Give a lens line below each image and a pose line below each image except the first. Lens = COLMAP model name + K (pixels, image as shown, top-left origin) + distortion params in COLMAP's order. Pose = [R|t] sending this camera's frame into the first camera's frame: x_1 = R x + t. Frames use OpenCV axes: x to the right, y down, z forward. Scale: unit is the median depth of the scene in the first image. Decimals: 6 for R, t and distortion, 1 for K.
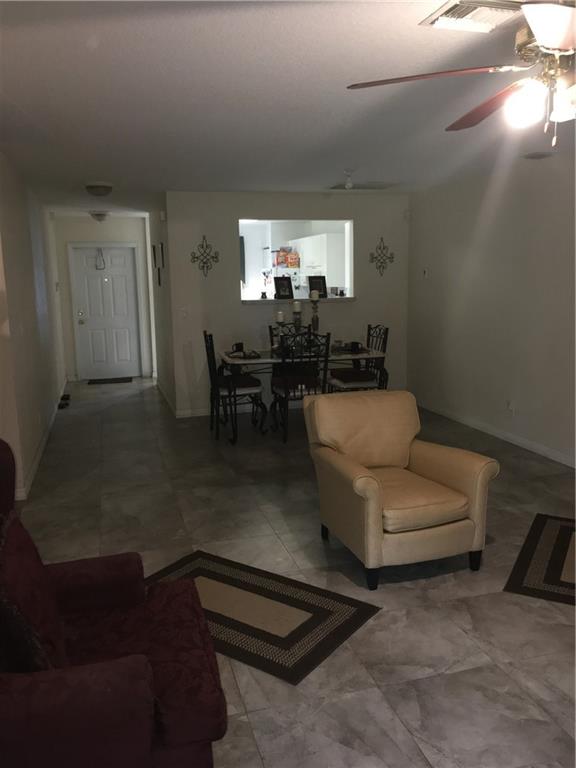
lens RADIAL K [[654.6, 0, 287.9], [0, 654.6, 382.9], [0, 0, 1]] dist [0.052605, -0.051376]
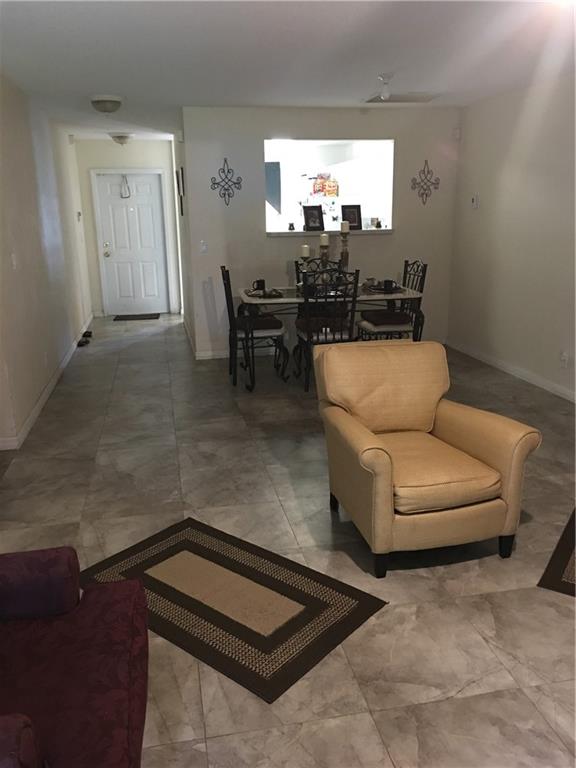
lens RADIAL K [[654.6, 0, 286.7], [0, 654.6, 385.6], [0, 0, 1]] dist [0.052605, -0.051376]
pose [[0.997033, 0.022403, -0.073639, 0.047200], [-0.014695, 0.994511, 0.103596, -0.014246], [0.075556, -0.102207, 0.991890, 0.123121]]
